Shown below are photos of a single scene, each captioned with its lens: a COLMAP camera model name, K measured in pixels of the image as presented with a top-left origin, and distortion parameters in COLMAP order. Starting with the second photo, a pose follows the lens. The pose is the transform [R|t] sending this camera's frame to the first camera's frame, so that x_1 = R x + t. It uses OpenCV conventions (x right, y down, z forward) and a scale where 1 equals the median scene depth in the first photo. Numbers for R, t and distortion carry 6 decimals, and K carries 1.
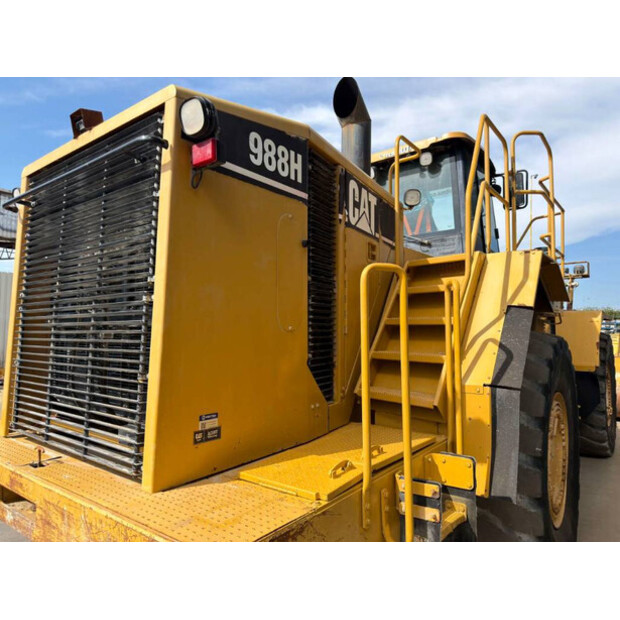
lens RADIAL K [[442.9, 0, 308.0], [0, 442.9, 308.3], [0, 0, 1]] dist [0.028288, -0.032041]
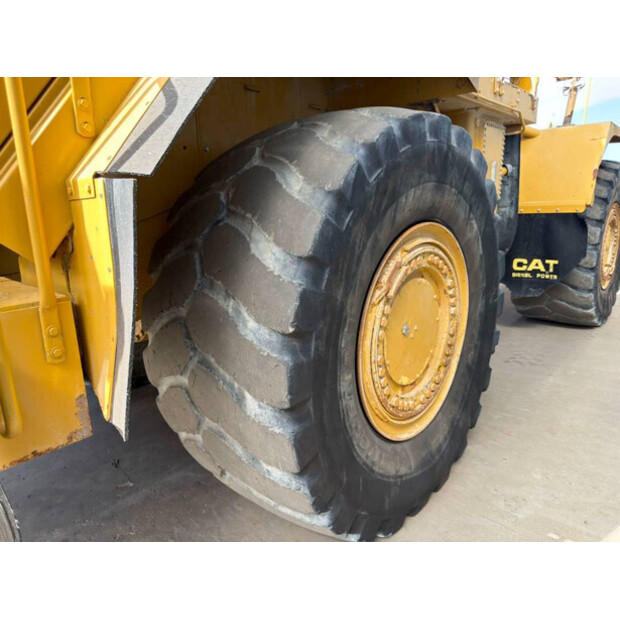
lens RADIAL K [[442.9, 0, 311.8], [0, 442.9, 308.8], [0, 0, 1]] dist [0.028288, -0.032041]
pose [[0.996295, -0.013281, -0.084974, 0.271690], [0.036202, 0.960972, 0.274266, 0.079832], [0.078016, -0.276326, 0.957892, 0.248816]]
